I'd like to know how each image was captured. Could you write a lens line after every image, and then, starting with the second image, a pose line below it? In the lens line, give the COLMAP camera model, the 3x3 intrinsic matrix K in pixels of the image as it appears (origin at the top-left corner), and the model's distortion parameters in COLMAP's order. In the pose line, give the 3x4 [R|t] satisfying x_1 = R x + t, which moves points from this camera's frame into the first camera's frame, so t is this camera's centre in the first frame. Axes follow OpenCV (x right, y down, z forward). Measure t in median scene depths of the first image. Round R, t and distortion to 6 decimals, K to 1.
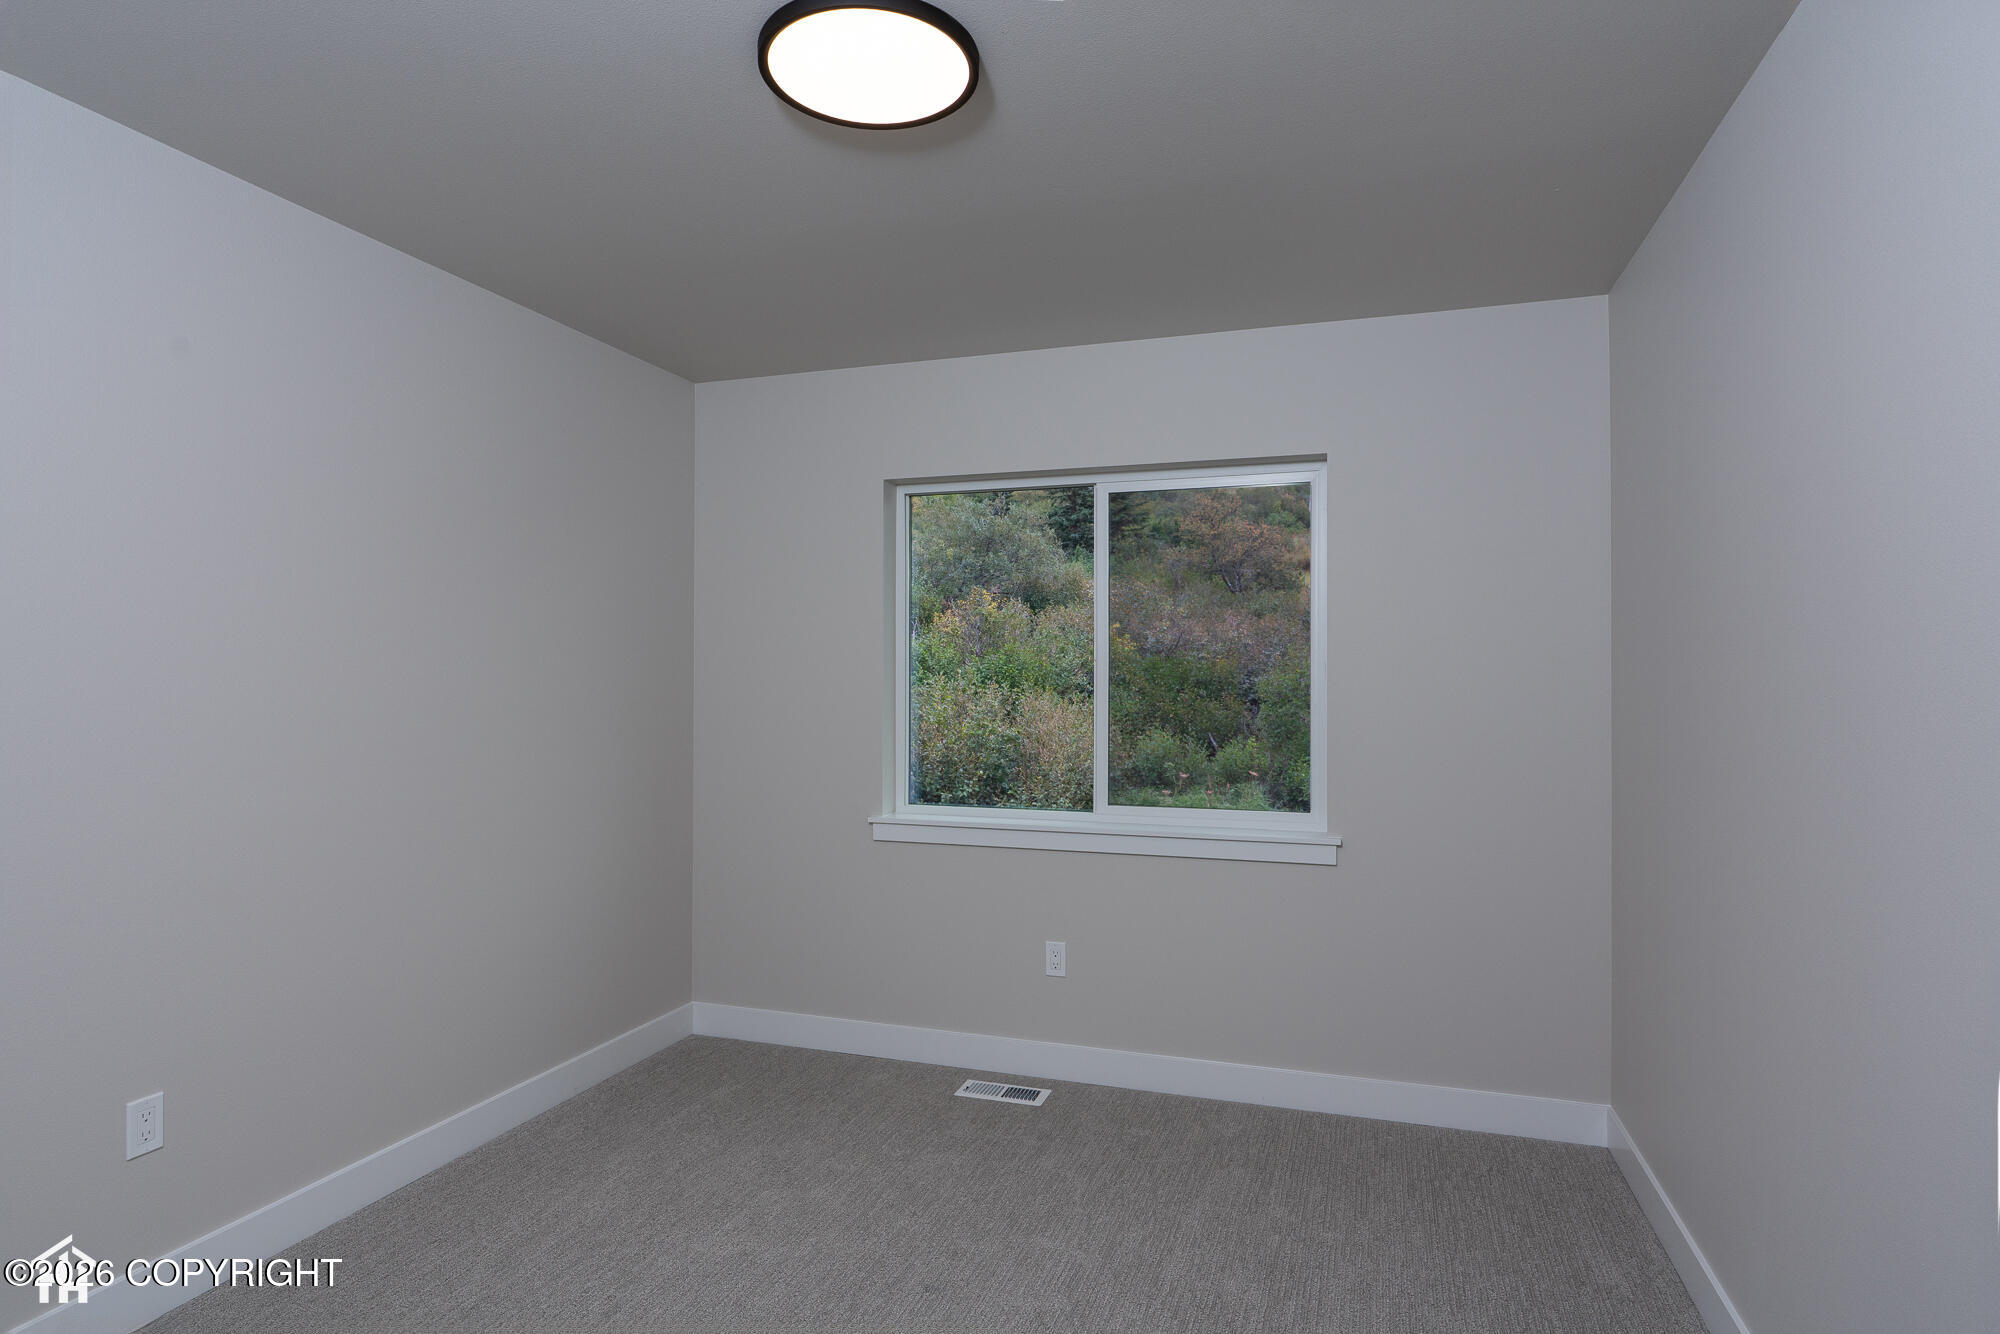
lens RADIAL K [[1107.0, 0, 986.3], [0, 1107.0, 676.0], [0, 0, 1]] dist [-0.005871, -0.000509]
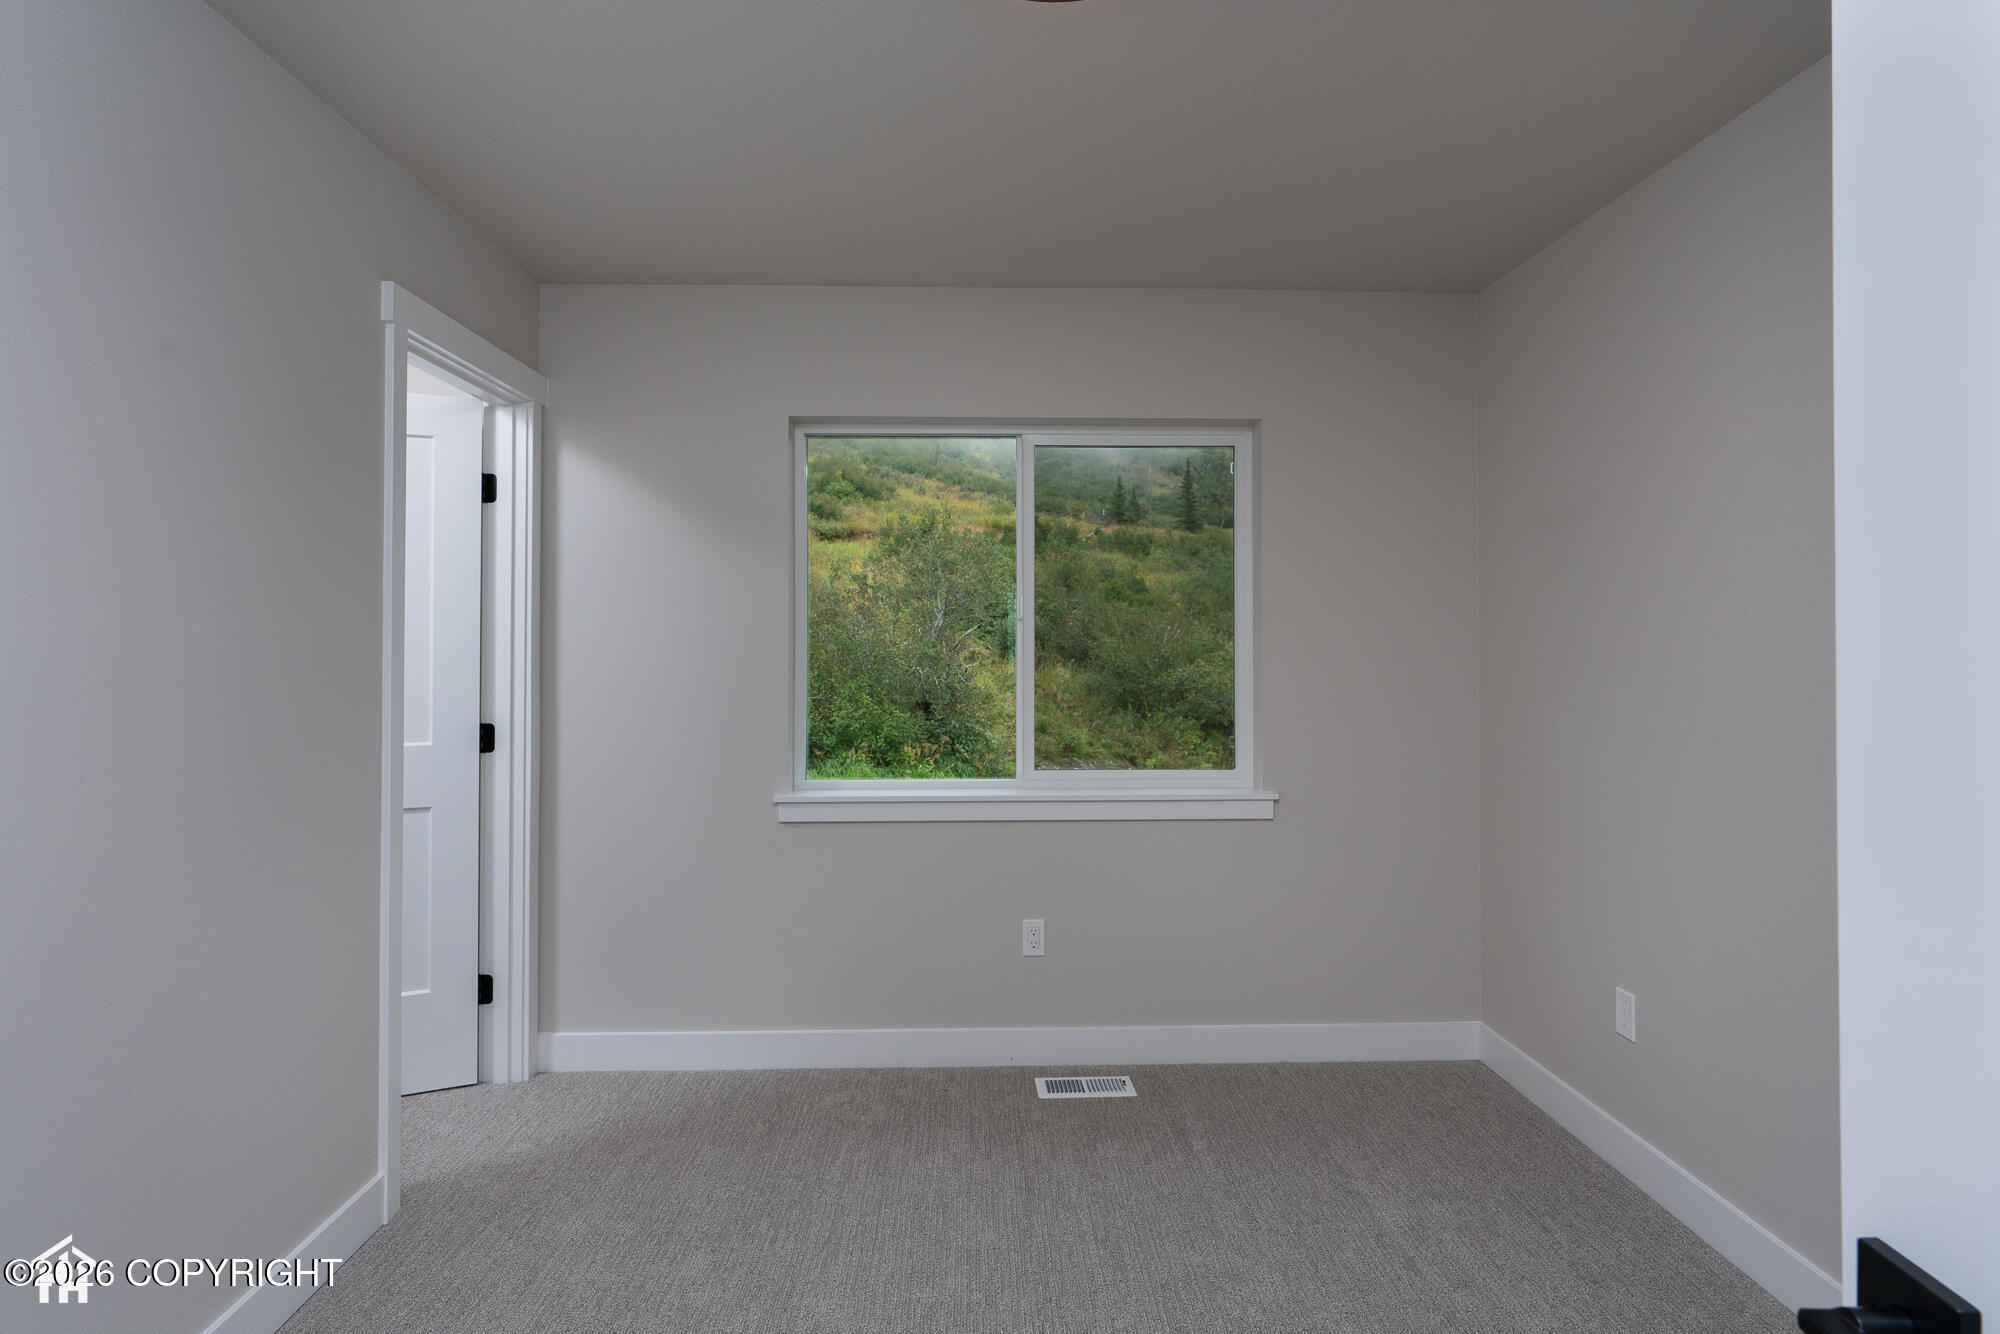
lens RADIAL K [[1107.0, 0, 1004.5], [0, 1107.0, 649.7], [0, 0, 1]] dist [-0.005871, -0.000509]
pose [[0.934224, -0.003385, 0.356671, -0.276926], [0.002374, 0.999992, 0.003274, 0.008091], [-0.356679, -0.002212, 0.934224, 0.125206]]
